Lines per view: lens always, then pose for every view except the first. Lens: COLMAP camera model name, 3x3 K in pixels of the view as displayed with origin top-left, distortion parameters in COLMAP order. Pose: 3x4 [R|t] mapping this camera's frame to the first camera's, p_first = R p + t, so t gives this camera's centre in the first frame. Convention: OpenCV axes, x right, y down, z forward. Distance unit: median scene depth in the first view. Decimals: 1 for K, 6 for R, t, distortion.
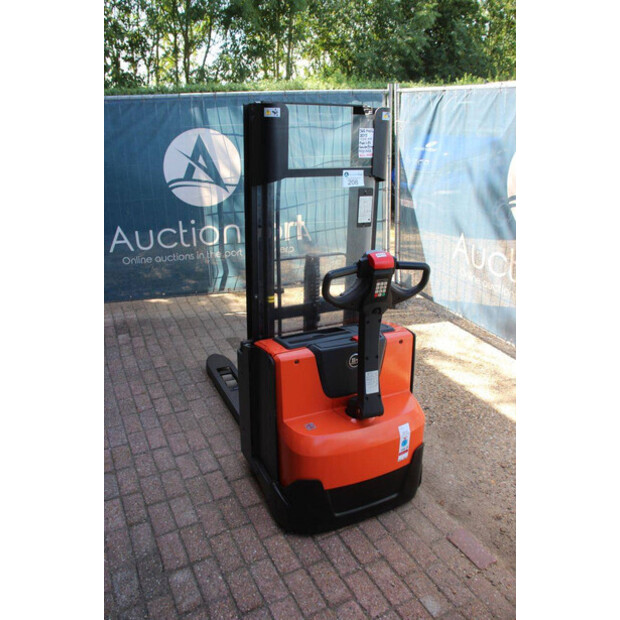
lens RADIAL K [[506.6, 0, 308.6], [0, 506.6, 314.9], [0, 0, 1]] dist [-0.164890, 0.142595]
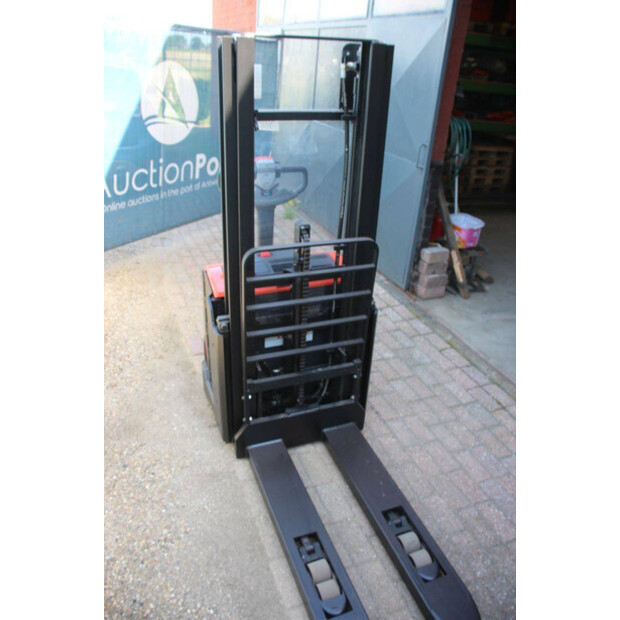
lens RADIAL K [[506.5, 0, 310.0], [0, 506.5, 310.0], [0, 0, 1]] dist [-0.168346, 0.134779]
pose [[-0.995003, -0.091565, 0.039814, -0.055286], [-0.029354, 0.649386, 0.759892, -0.710363], [-0.095434, 0.754926, -0.648829, 1.767734]]
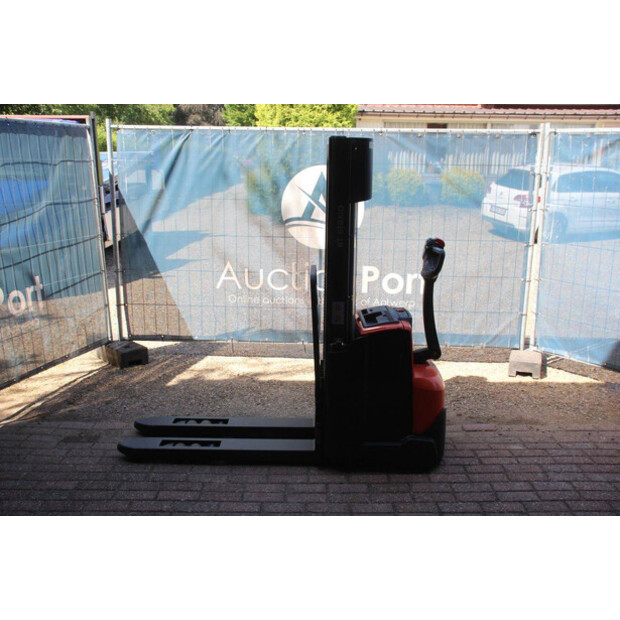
lens RADIAL K [[690.3, 0, 310.0], [0, 690.3, 310.0], [0, 0, 1]] dist [-0.071027, 0.247733]
pose [[0.432981, -0.171409, 0.884956, -1.598392], [0.325175, 0.945349, 0.024009, -0.076778], [-0.840707, 0.277371, 0.465056, 0.337094]]
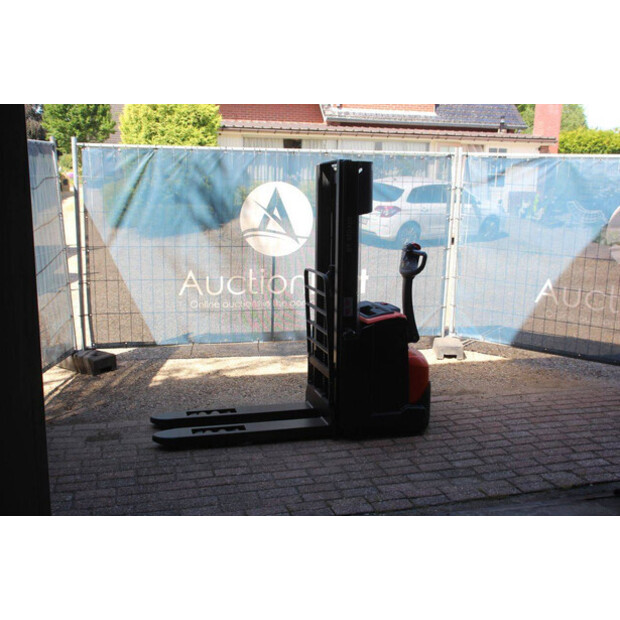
lens RADIAL K [[690.3, 0, 310.0], [0, 690.3, 310.0], [0, 0, 1]] dist [-0.071027, 0.247733]
pose [[0.187286, -0.171518, 0.967215, -2.040138], [0.355150, 0.929854, 0.096124, -0.228067], [-0.915856, 0.325504, 0.235063, 0.687741]]
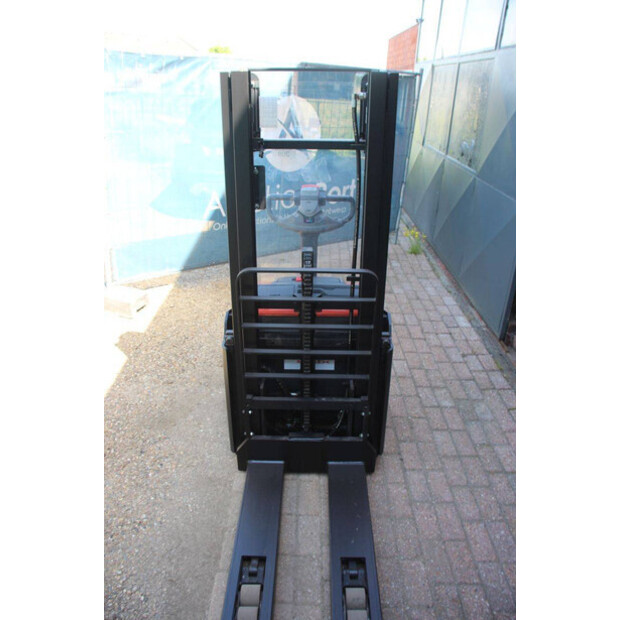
lens RADIAL K [[506.5, 0, 310.0], [0, 506.5, 310.0], [0, 0, 1]] dist [-0.168346, 0.134779]
pose [[-0.896244, -0.210486, 0.390439, -0.375912], [0.137689, 0.704733, 0.695984, -0.683909], [-0.421650, 0.677530, -0.602631, 1.689633]]
